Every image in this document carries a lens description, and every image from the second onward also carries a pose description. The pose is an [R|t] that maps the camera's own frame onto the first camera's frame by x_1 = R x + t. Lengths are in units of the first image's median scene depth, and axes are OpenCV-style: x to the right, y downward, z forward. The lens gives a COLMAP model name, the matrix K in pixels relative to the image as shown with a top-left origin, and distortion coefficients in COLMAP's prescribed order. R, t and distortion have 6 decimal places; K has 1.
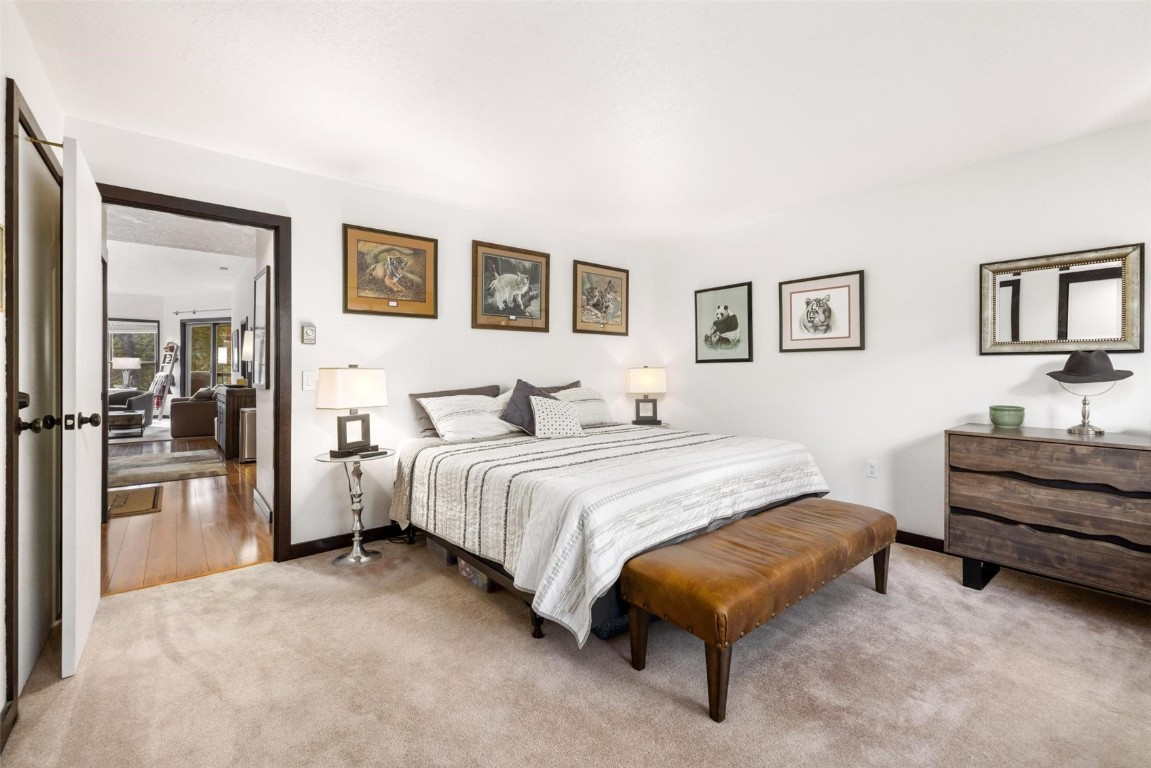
lens RADIAL K [[483.6, 0, 581.1], [0, 483.6, 371.9], [0, 0, 1]] dist [-0.000995, 0.000495]
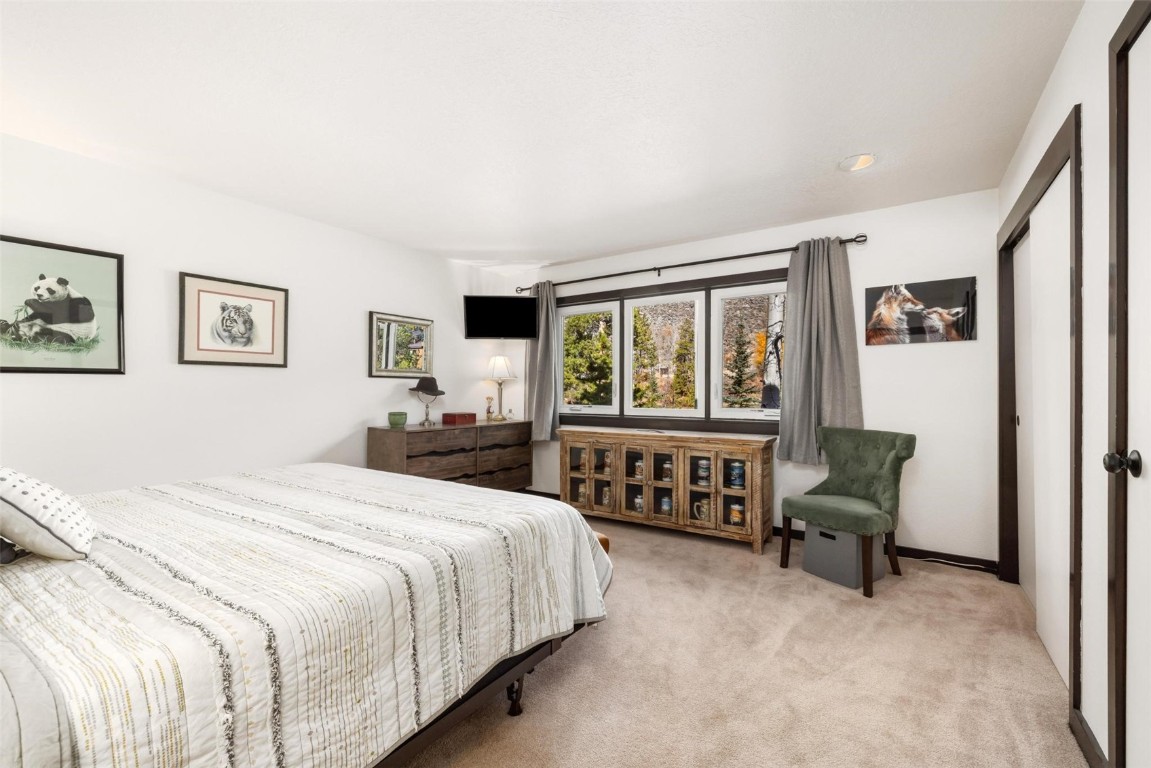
lens RADIAL K [[483.6, 0, 573.1], [0, 483.6, 387.4], [0, 0, 1]] dist [-0.000995, 0.000495]
pose [[-0.274983, 0.002154, 0.961447, -0.516312], [-0.000601, 0.999997, -0.002412, -0.001807], [-0.961449, -0.001241, -0.274981, 0.646565]]
